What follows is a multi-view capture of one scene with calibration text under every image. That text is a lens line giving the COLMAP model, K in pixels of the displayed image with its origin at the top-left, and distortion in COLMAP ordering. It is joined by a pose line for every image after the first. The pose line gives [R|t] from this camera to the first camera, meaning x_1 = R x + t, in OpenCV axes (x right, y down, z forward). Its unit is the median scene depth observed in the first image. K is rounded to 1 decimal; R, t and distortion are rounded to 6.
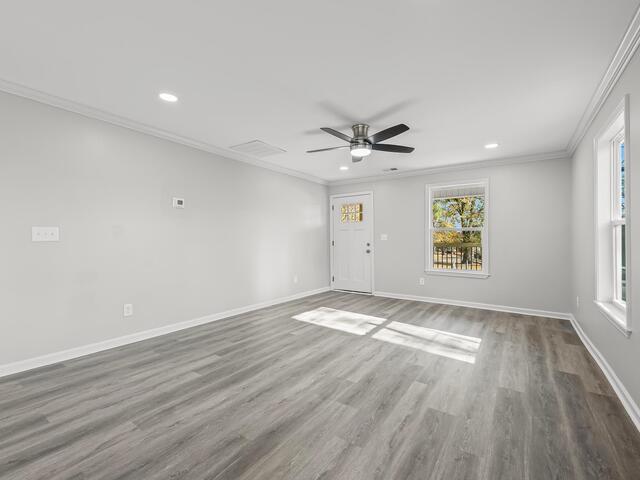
lens RADIAL K [[295.5, 0, 317.0], [0, 295.5, 236.0], [0, 0, 1]] dist [-0.000235, -0.000161]
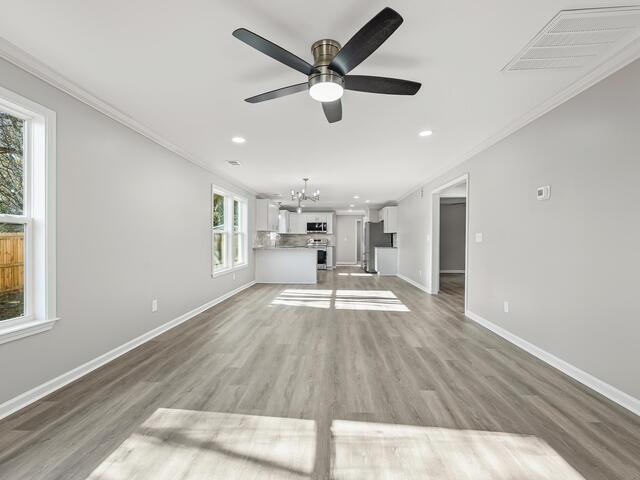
lens RADIAL K [[295.5, 0, 317.0], [0, 295.5, 236.0], [0, 0, 1]] dist [-0.000235, -0.000161]
pose [[-0.858250, -0.009583, -0.513143, 0.578040], [0.004764, 0.999634, -0.026636, 0.024379], [0.513210, -0.025304, -0.857890, 1.850787]]
